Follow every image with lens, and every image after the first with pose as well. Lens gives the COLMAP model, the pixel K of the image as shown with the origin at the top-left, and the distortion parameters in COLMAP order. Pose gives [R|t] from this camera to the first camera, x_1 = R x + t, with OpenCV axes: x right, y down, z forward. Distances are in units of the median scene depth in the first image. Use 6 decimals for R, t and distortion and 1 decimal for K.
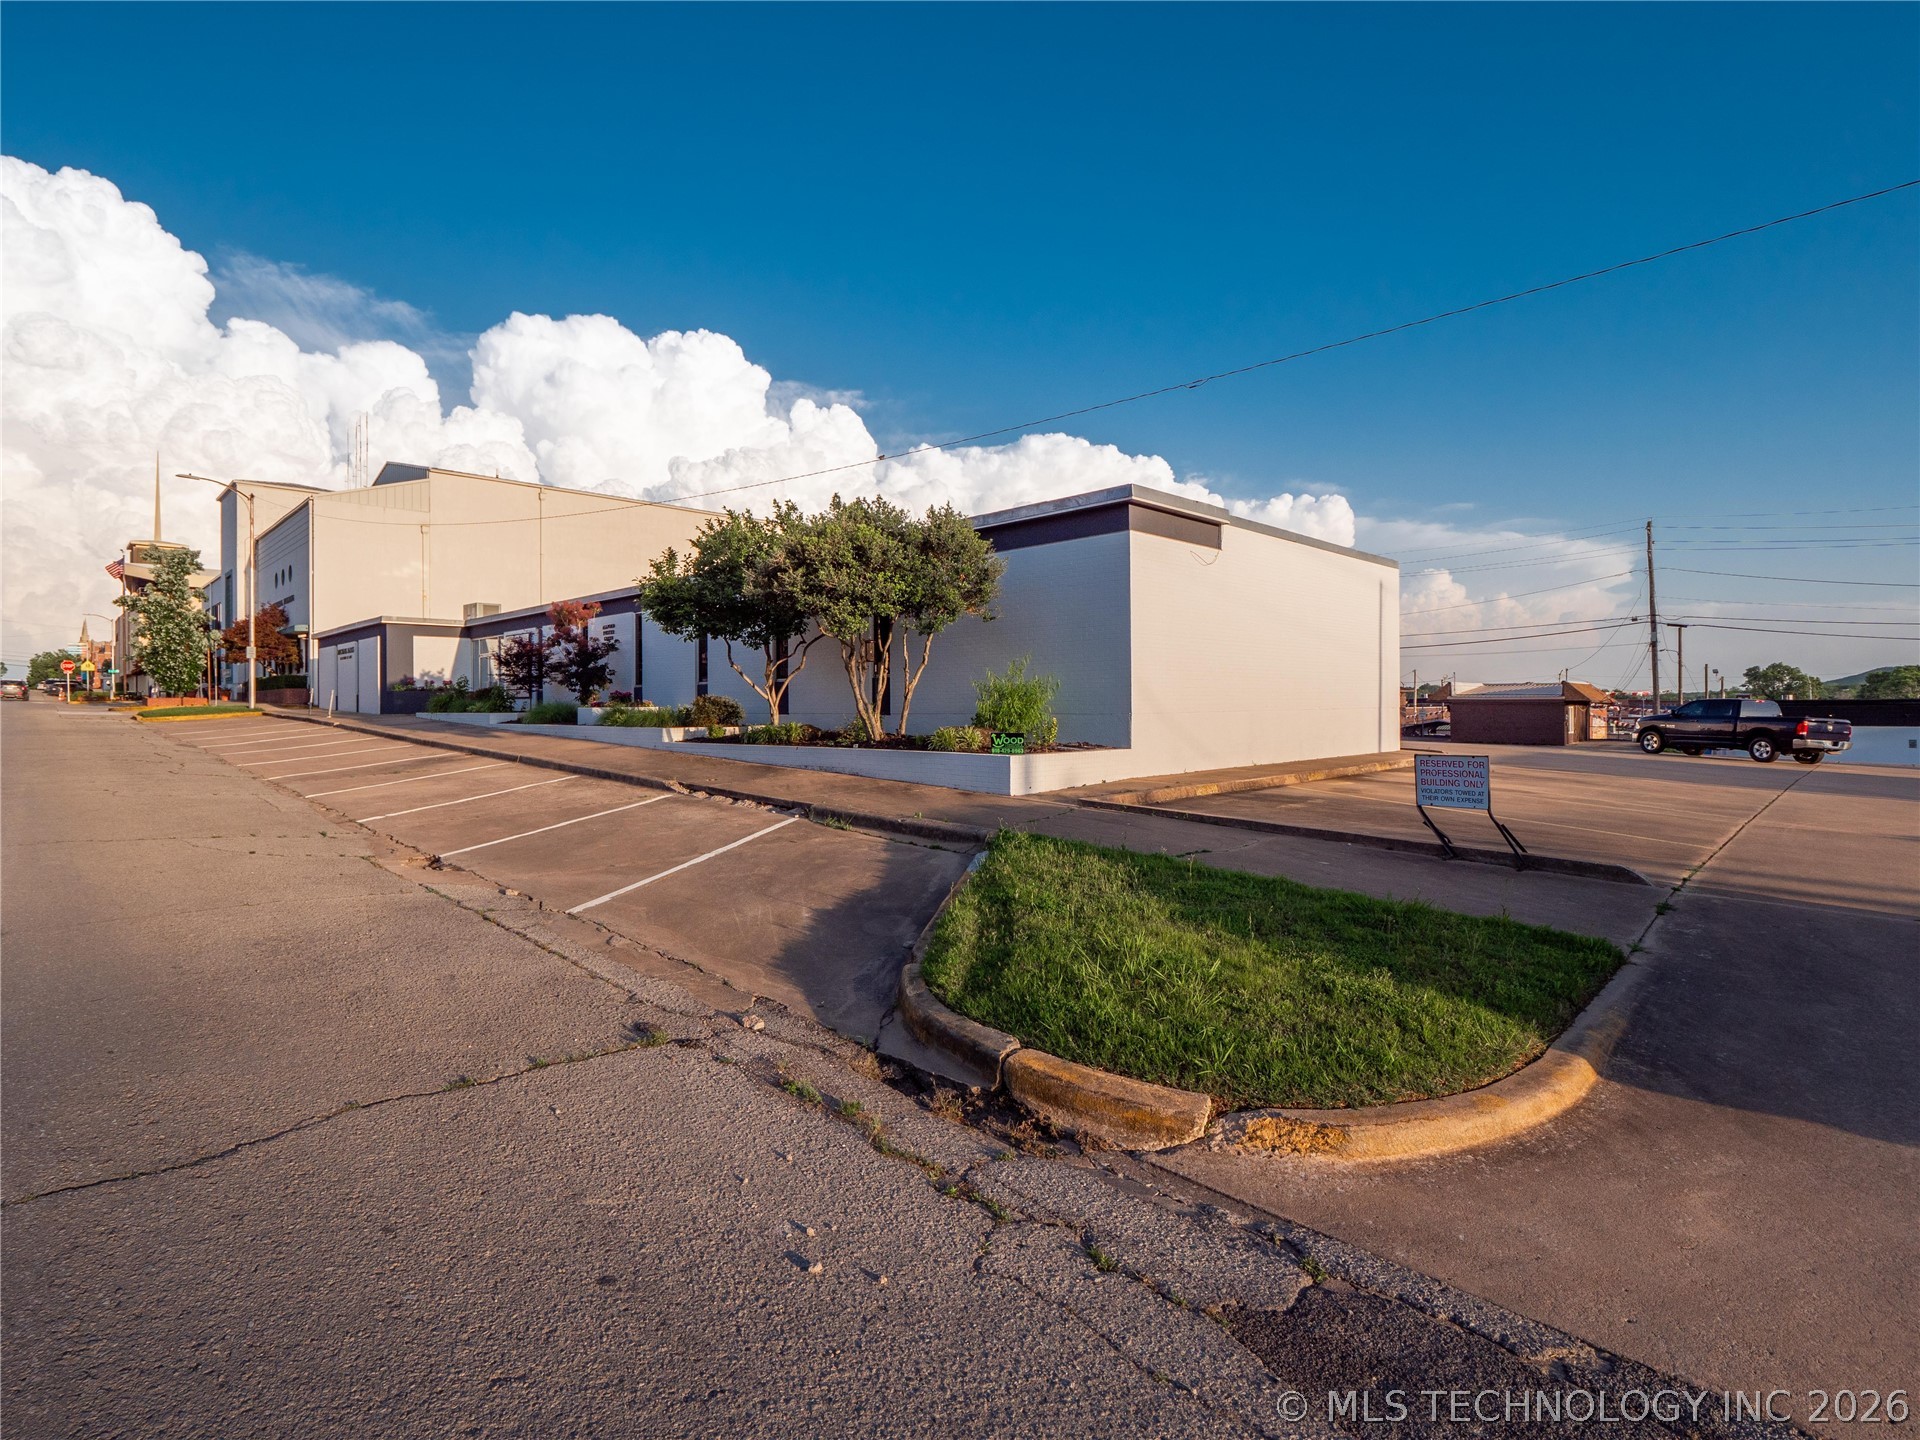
lens RADIAL K [[937.8, 0, 959.5], [0, 937.8, 705.3], [0, 0, 1]] dist [0.003353, 0.001193]
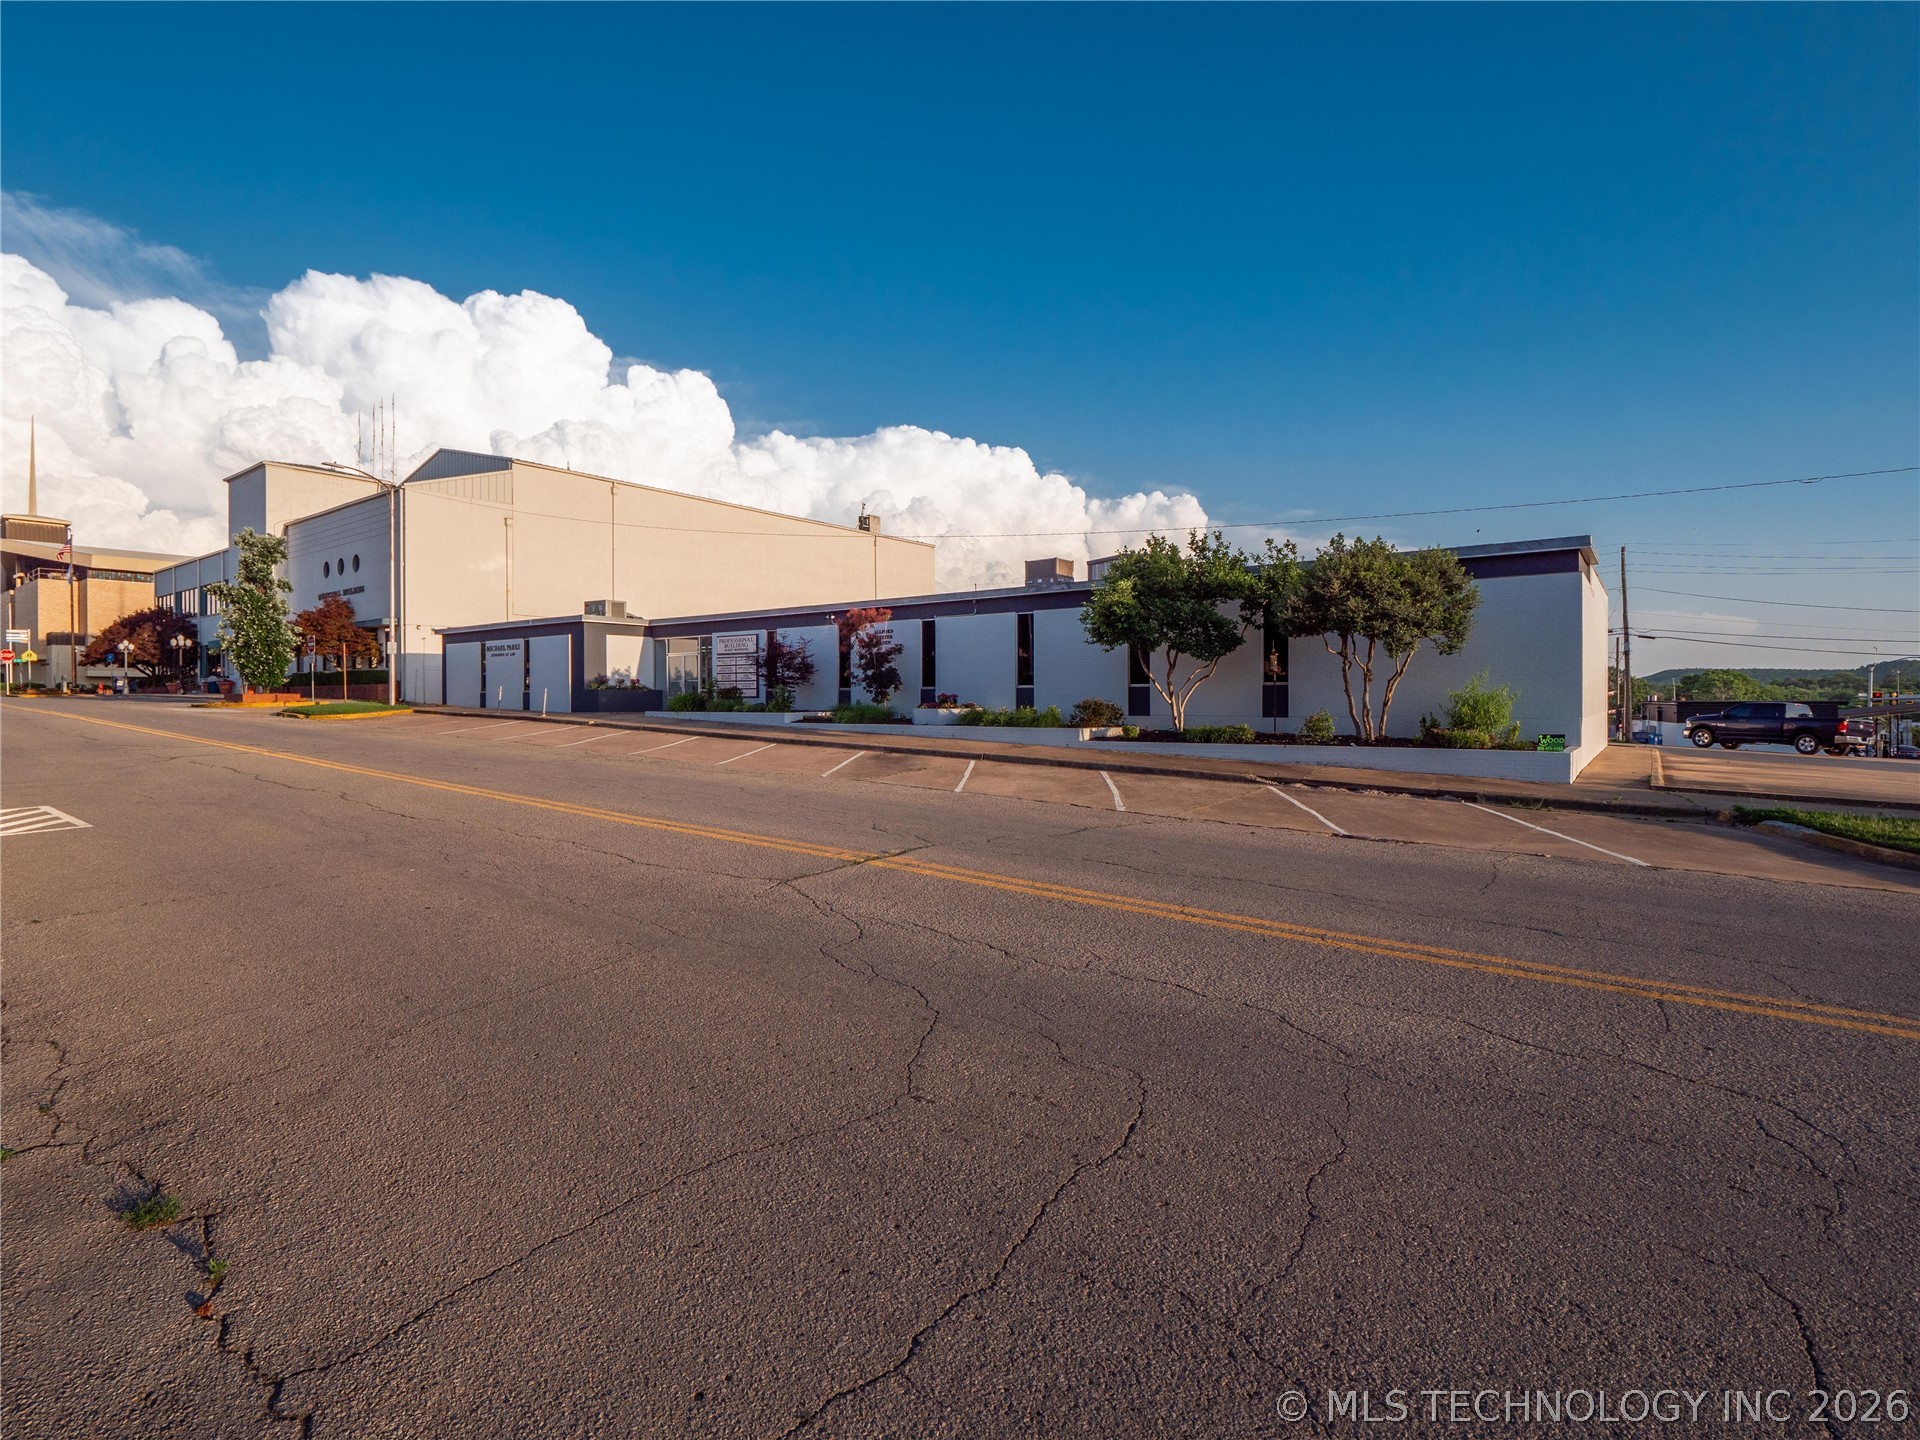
lens RADIAL K [[937.8, 0, 959.5], [0, 937.8, 705.3], [0, 0, 1]] dist [0.003353, 0.001193]
pose [[0.990263, 0.003139, 0.139175, -0.360041], [-0.003940, 0.999977, 0.005476, -0.005127], [-0.139155, -0.005971, 0.990253, -0.051539]]
